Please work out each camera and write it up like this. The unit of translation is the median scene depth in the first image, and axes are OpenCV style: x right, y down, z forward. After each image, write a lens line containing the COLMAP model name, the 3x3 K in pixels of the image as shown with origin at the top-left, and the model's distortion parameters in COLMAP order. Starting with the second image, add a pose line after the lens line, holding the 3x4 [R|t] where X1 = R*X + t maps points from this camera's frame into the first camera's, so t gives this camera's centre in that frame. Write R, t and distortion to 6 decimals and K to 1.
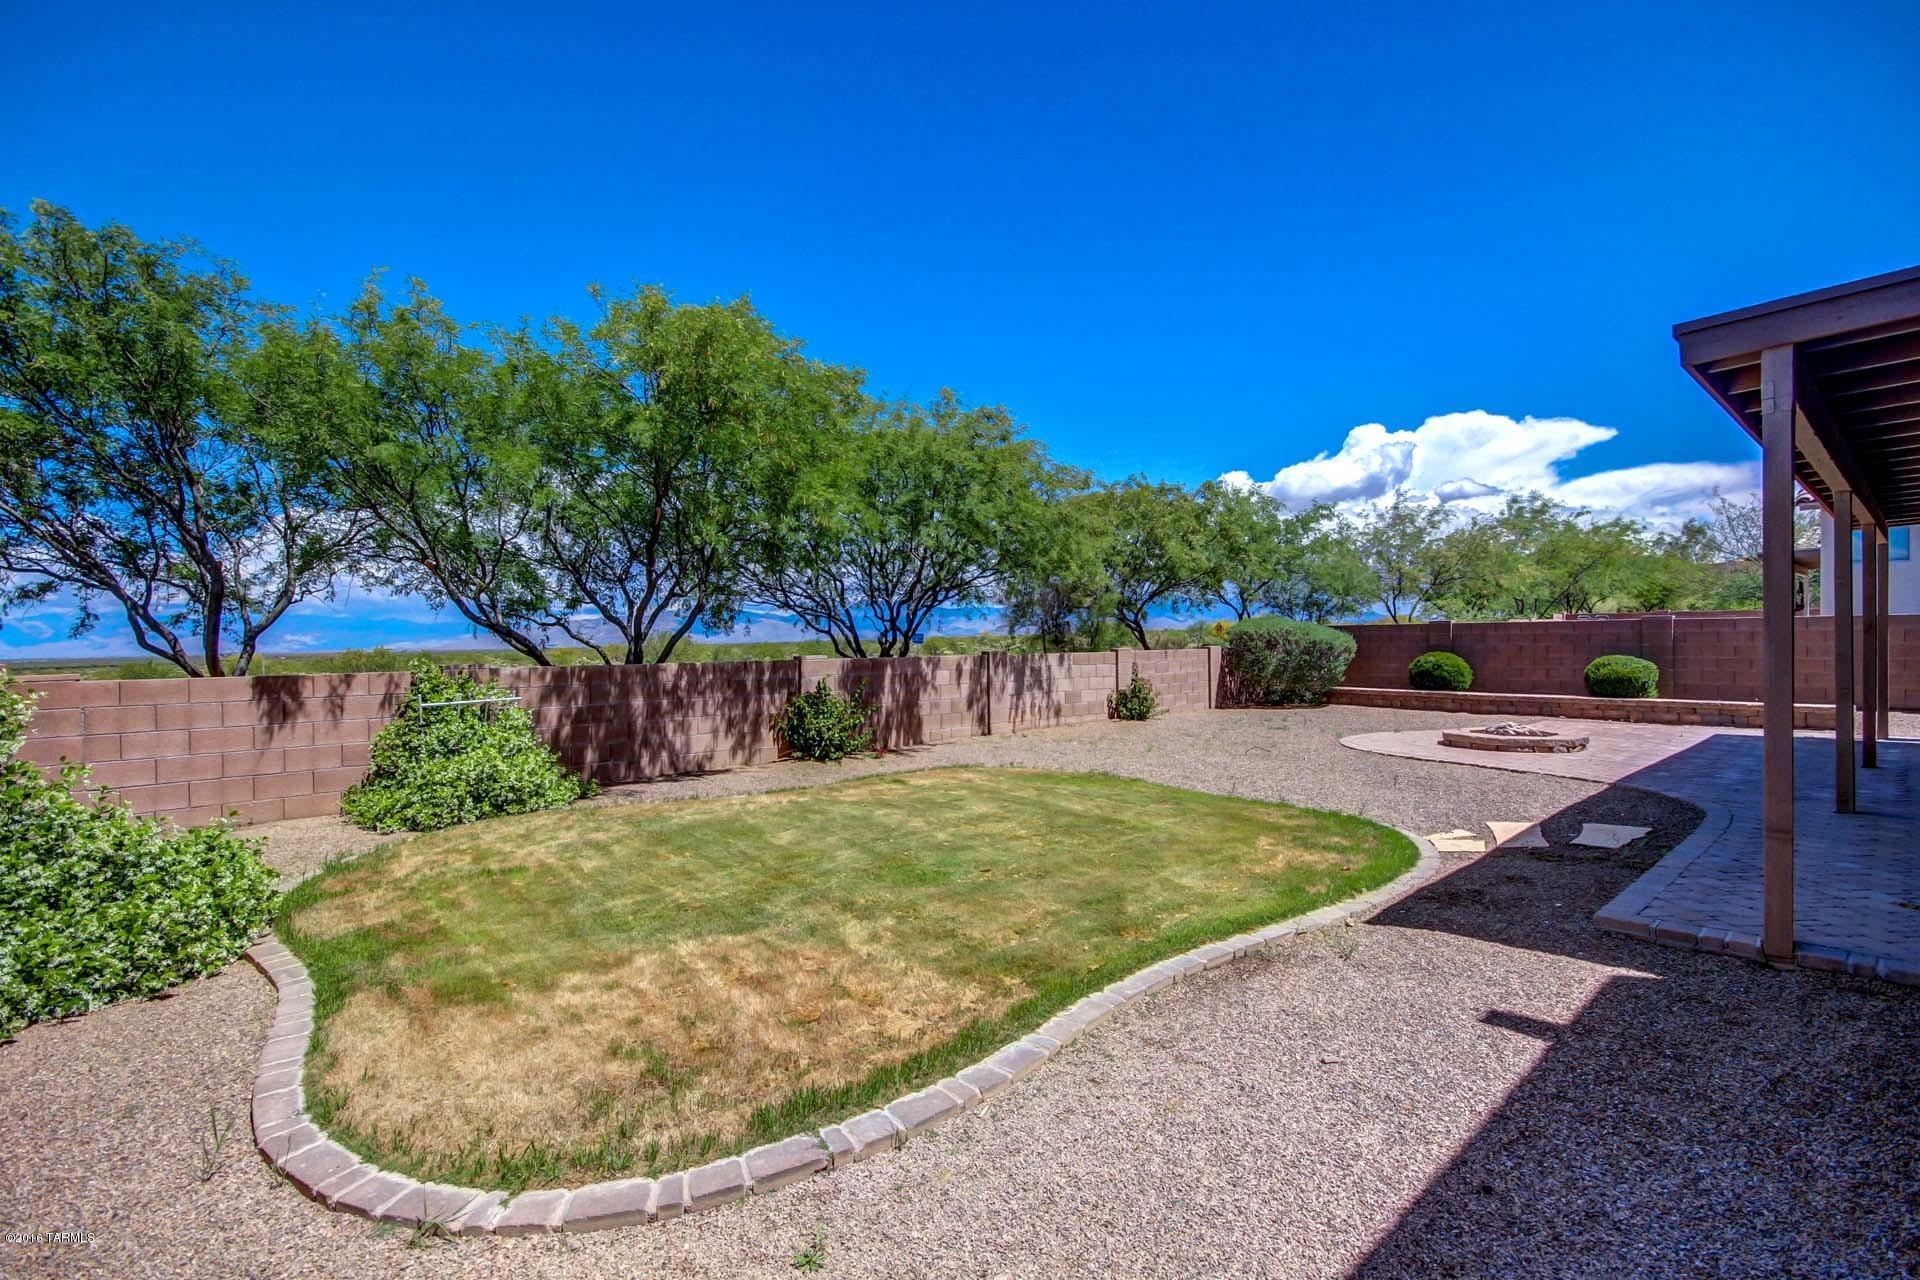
lens RADIAL K [[862.6, 0, 957.0], [0, 862.6, 640.6], [0, 0, 1]] dist [-0.004409, 0.000235]
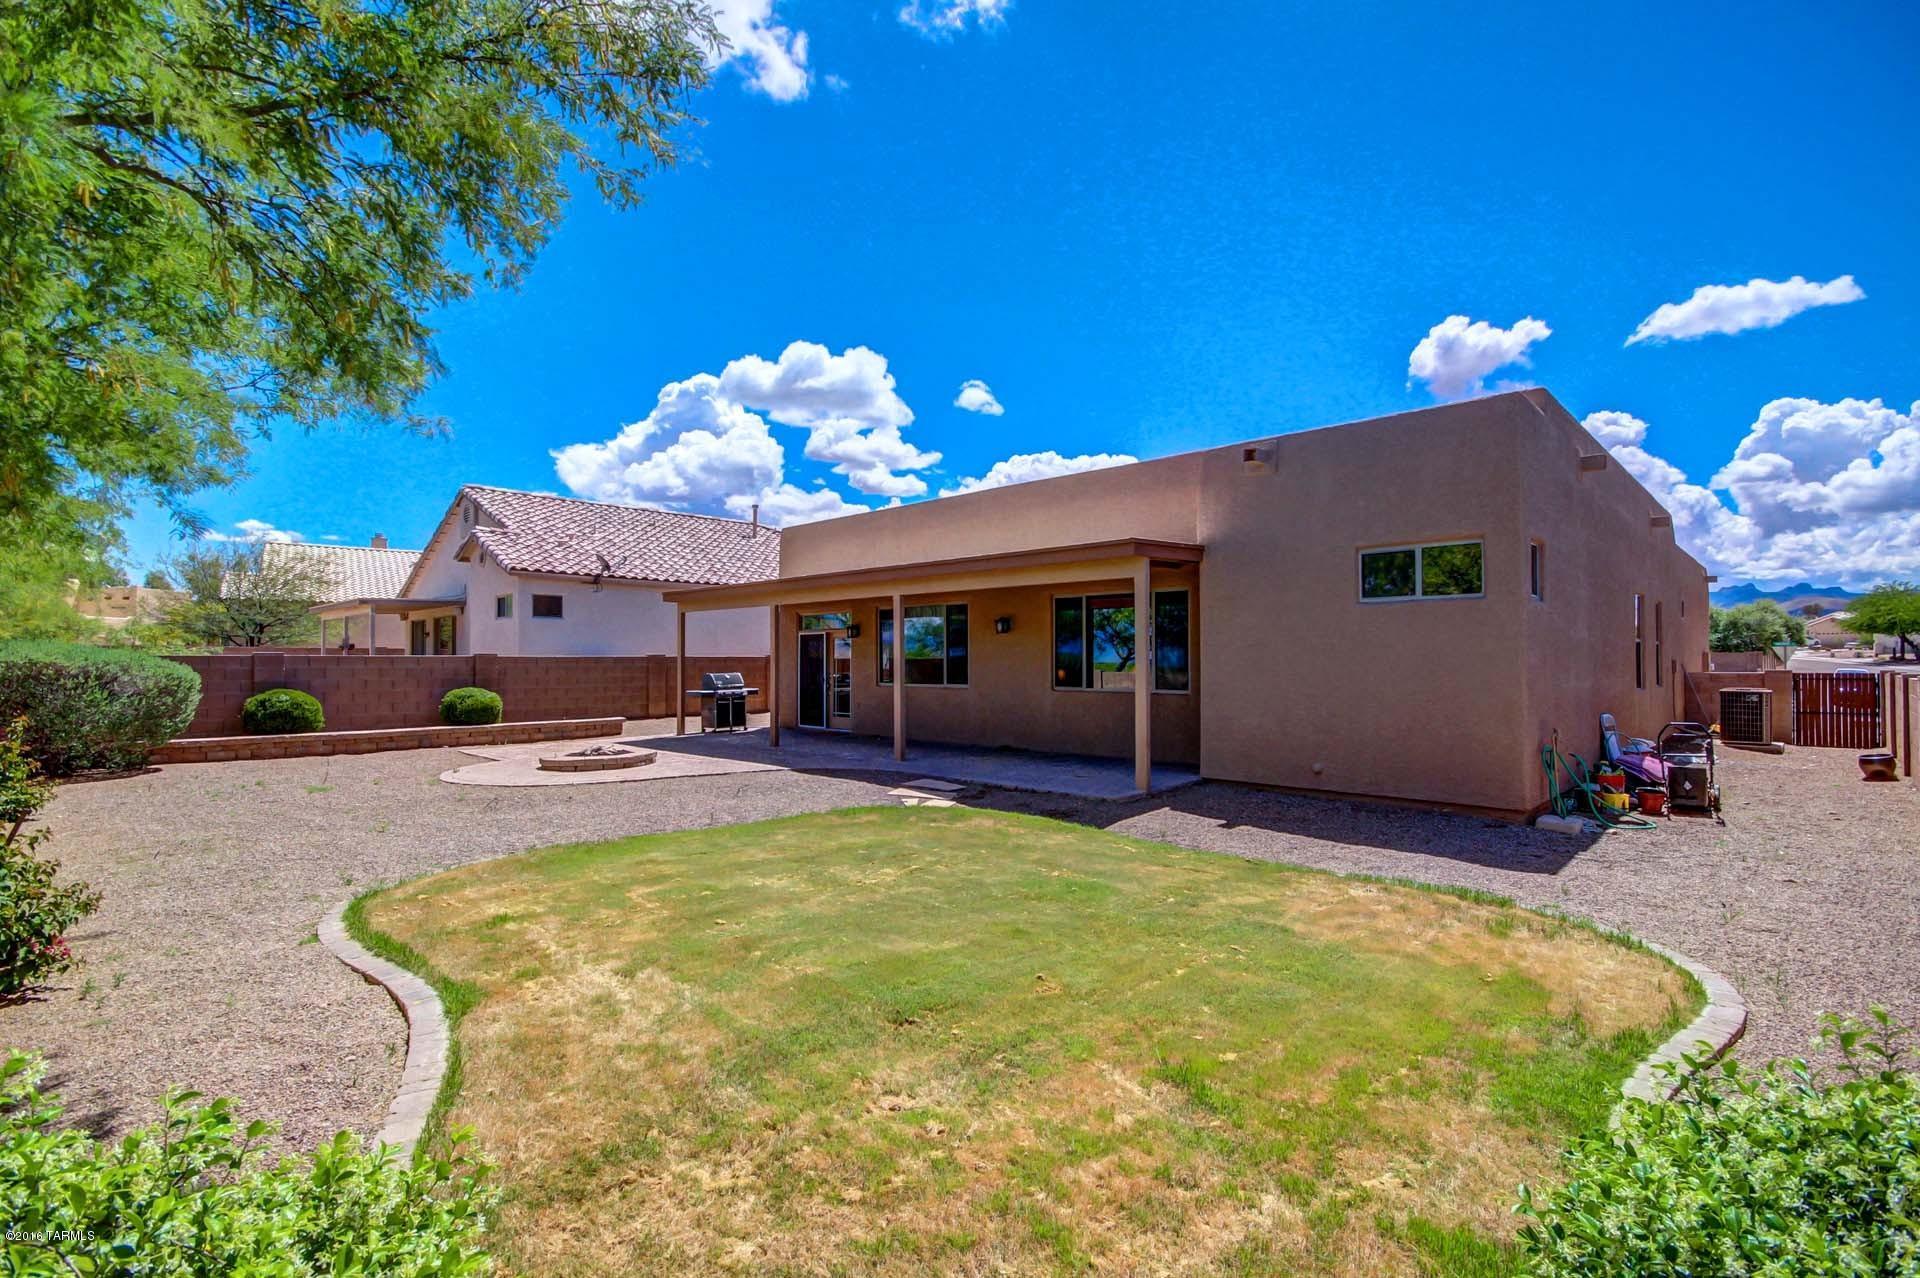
lens RADIAL K [[901.5, 0, 955.9], [0, 901.5, 646.5], [0, 0, 1]] dist [-0.026495, -0.000282]
pose [[-0.076249, 0.027107, 0.996720, -0.591926], [0.011875, 0.999584, -0.026276, 0.004265], [-0.997018, 0.009833, -0.076539, 0.652710]]
